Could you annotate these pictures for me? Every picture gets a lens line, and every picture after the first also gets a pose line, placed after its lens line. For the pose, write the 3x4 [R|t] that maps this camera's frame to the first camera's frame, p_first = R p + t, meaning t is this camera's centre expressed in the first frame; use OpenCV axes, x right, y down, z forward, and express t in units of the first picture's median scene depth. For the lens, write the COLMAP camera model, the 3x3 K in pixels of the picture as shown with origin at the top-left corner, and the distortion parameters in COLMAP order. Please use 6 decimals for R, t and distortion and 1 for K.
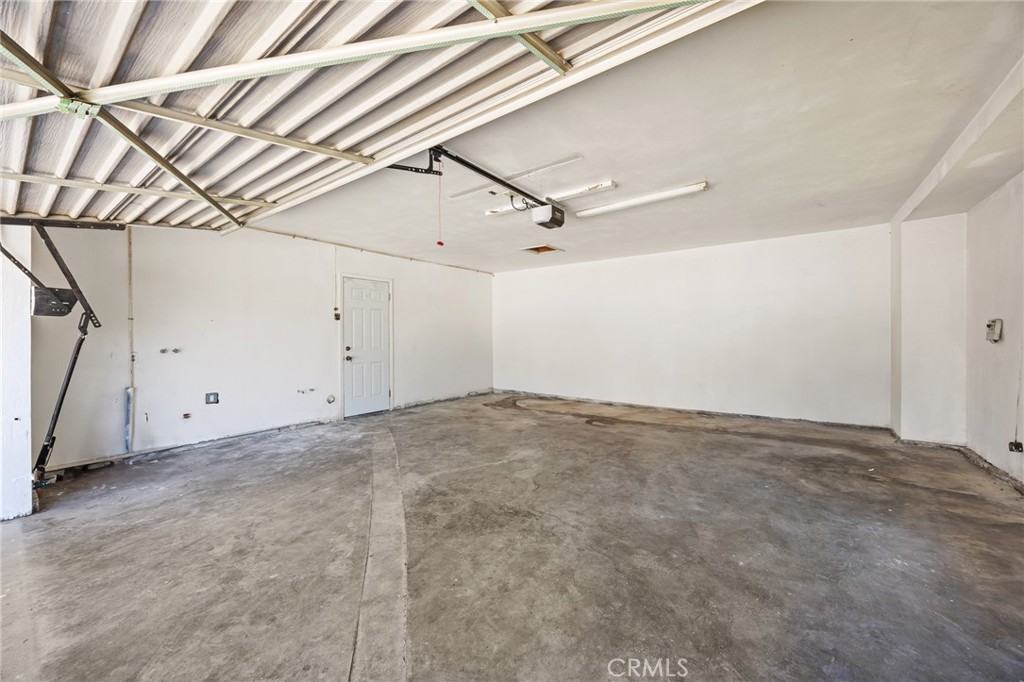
lens RADIAL K [[390.0, 0, 516.0], [0, 390.0, 337.2], [0, 0, 1]] dist [-0.000278, 0.000132]
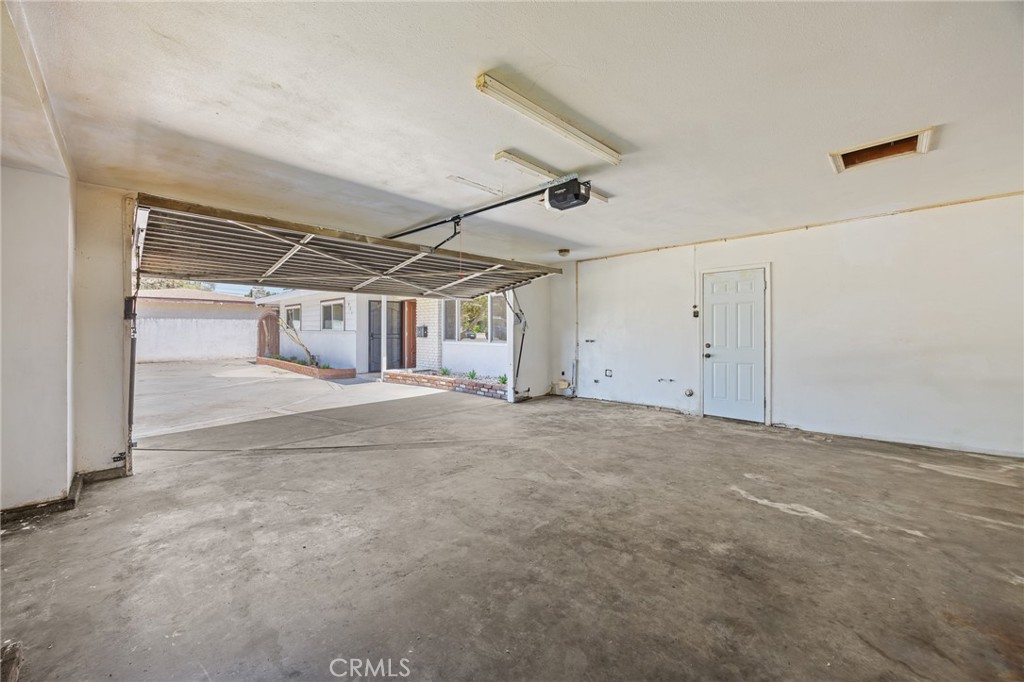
lens RADIAL K [[390.0, 0, 515.6], [0, 390.0, 334.9], [0, 0, 1]] dist [-0.000278, 0.000132]
pose [[-0.144078, 0.015868, -0.989439, 0.865421], [0.000067, 0.999872, 0.016026, -0.020143], [0.989566, 0.002242, -0.144061, 0.941874]]
